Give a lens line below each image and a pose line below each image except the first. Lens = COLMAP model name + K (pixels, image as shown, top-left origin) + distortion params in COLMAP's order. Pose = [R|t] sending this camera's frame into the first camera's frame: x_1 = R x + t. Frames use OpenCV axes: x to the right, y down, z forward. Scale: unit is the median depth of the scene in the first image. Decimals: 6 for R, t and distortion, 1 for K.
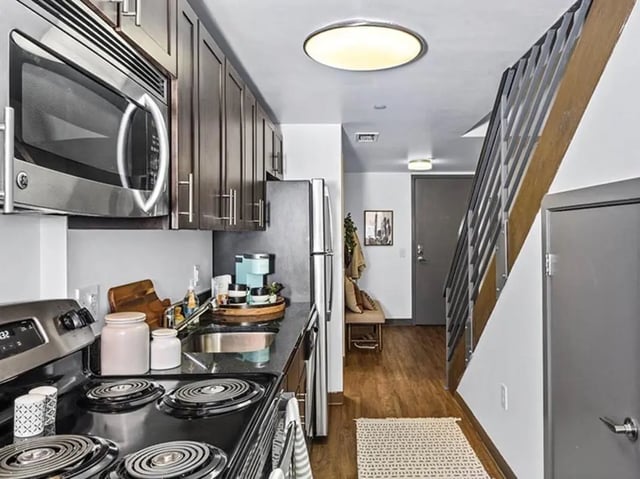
lens RADIAL K [[470.3, 0, 320.0], [0, 470.3, 239.5], [0, 0, 1]] dist [-0.002467, -0.002280]
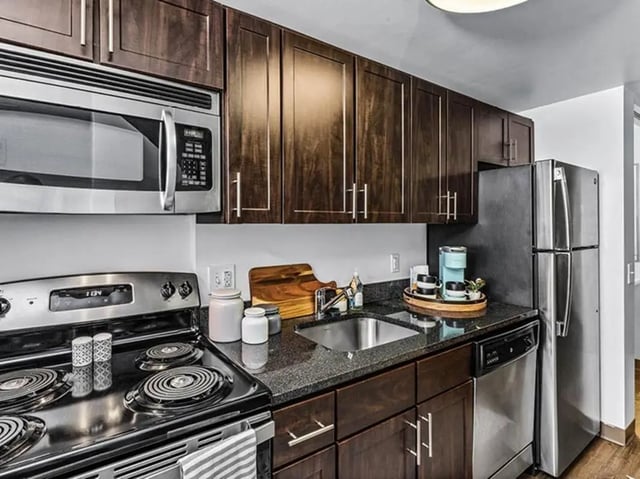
lens RADIAL K [[357.3, 0, 320.0], [0, 357.3, 239.5], [0, 0, 1]] dist [0.016627, -0.000885]
pose [[0.637940, 0.028122, -0.769573, 0.272600], [-0.008984, 0.999537, 0.029079, -0.004914], [0.770034, -0.011637, 0.637897, 0.325770]]
